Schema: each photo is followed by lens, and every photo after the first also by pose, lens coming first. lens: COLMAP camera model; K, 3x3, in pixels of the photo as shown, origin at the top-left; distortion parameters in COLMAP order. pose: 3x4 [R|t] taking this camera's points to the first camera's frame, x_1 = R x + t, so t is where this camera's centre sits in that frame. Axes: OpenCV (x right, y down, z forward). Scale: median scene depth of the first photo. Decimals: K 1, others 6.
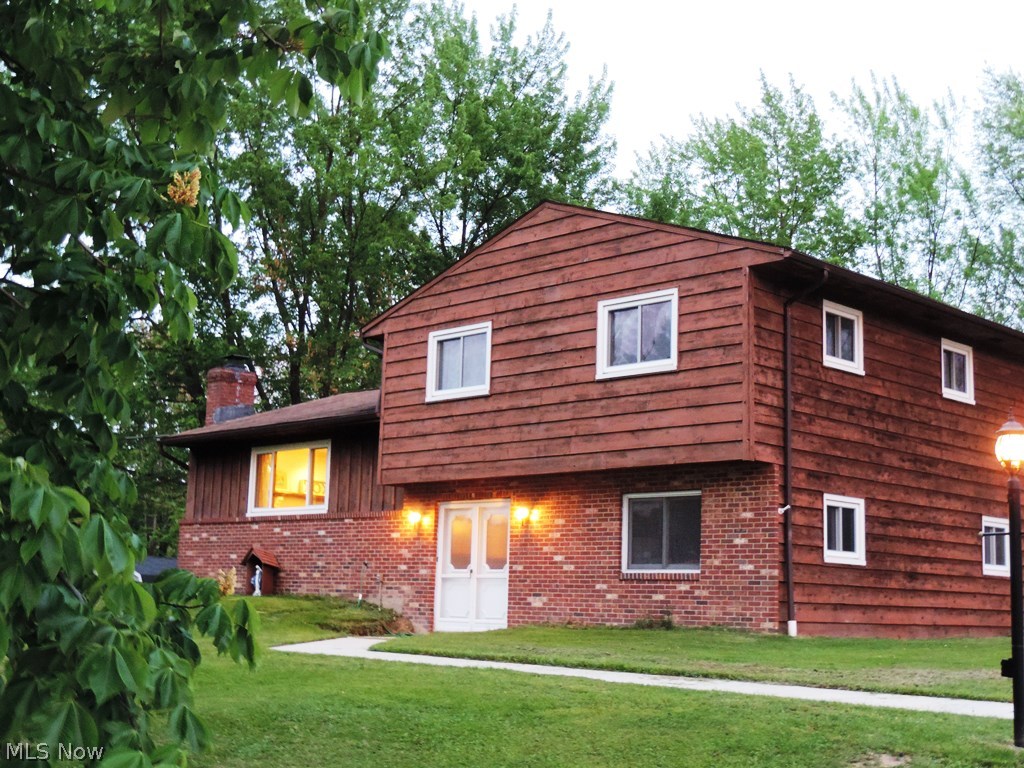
lens RADIAL K [[1405.8, 0, 512.3], [0, 1405.8, 386.6], [0, 0, 1]] dist [-0.001996, 0.000000]
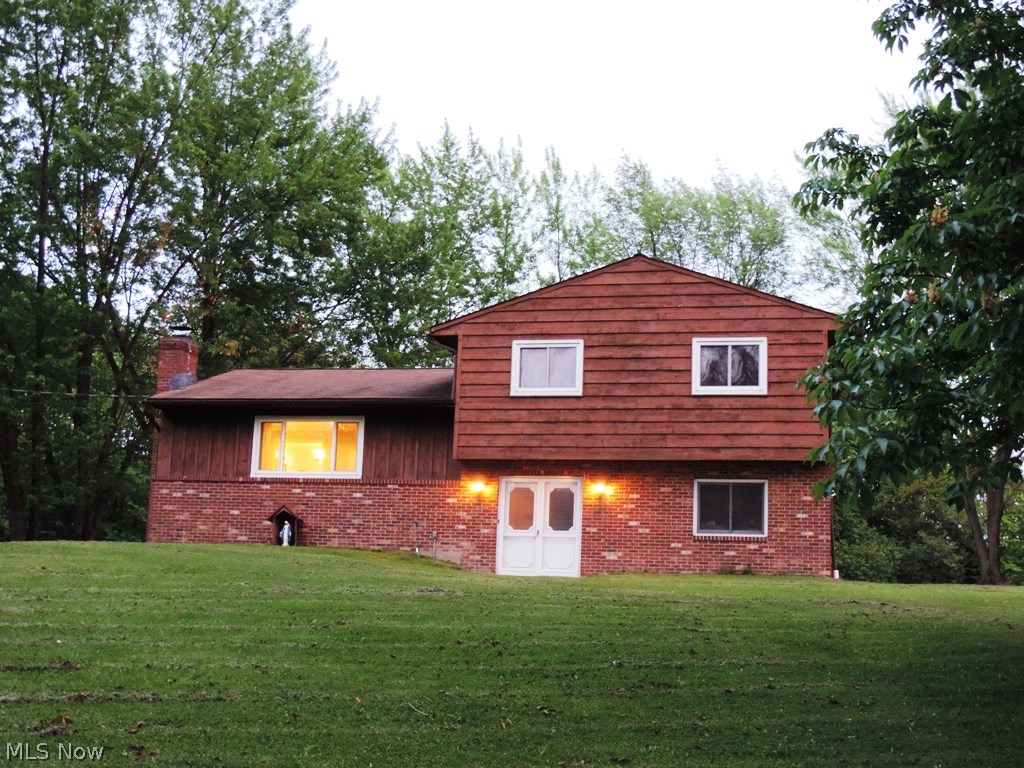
lens RADIAL K [[1405.8, 0, 511.2], [0, 1405.8, 381.7], [0, 0, 1]] dist [-0.001996, 0.000000]
pose [[0.841554, 0.090895, 0.532471, -0.777273], [-0.094365, 0.995321, -0.020764, 0.026070], [-0.531867, -0.032773, 0.846194, -0.064873]]
